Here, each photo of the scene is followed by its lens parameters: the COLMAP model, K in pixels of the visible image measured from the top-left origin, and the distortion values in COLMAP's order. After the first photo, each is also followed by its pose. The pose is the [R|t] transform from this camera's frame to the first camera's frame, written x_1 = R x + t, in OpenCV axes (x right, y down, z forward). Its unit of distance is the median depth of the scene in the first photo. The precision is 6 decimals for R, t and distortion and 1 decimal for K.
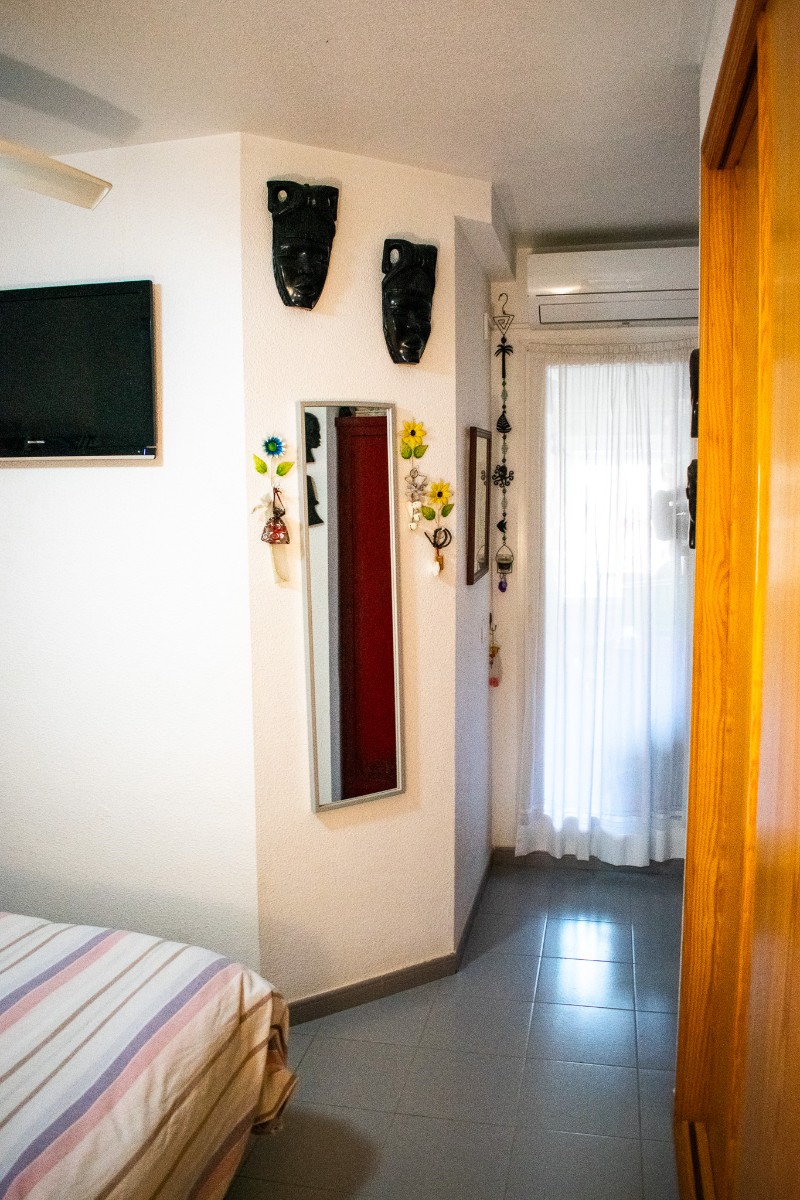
lens RADIAL K [[964.5, 0, 416.0], [0, 964.5, 600.6], [0, 0, 1]] dist [-0.098378, 0.017966]
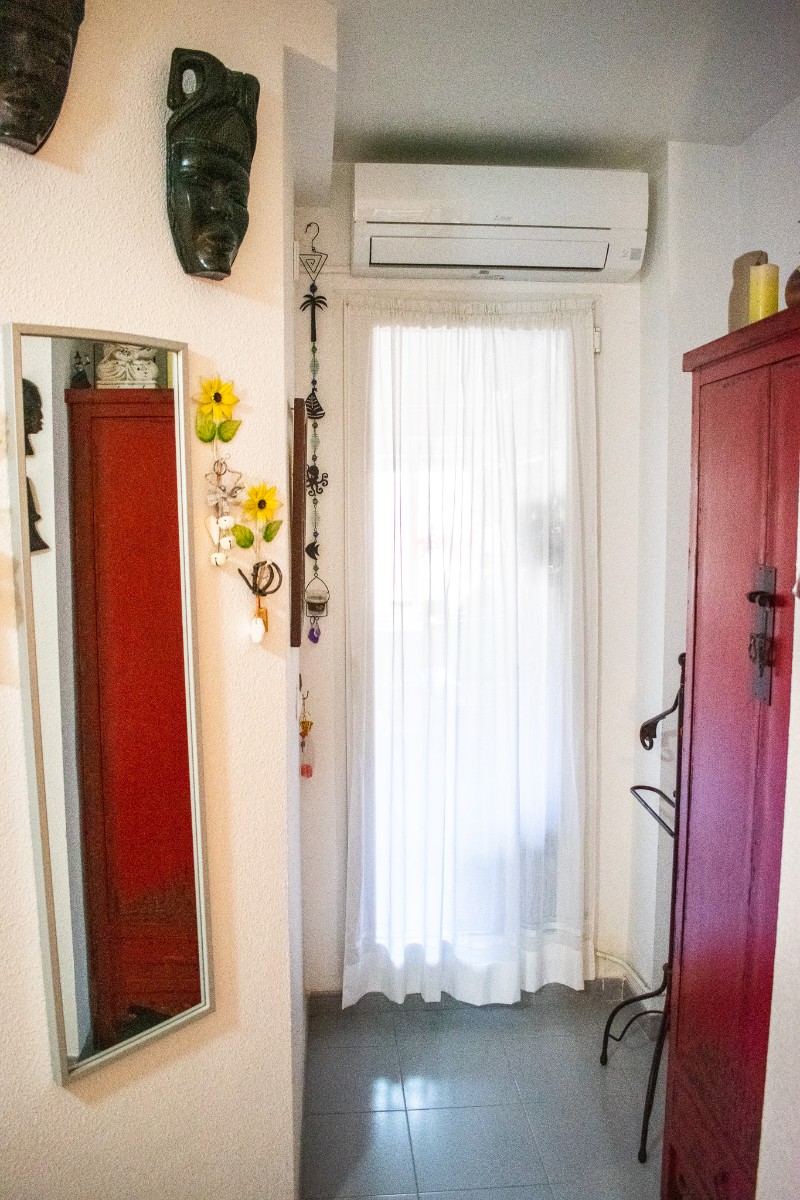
lens RADIAL K [[964.5, 0, 416.0], [0, 964.5, 600.6], [0, 0, 1]] dist [-0.098378, 0.017966]
pose [[0.959685, -0.021126, 0.280281, -0.039320], [0.024953, 0.999638, -0.010094, -0.033373], [-0.279967, 0.016681, 0.959865, 0.316267]]
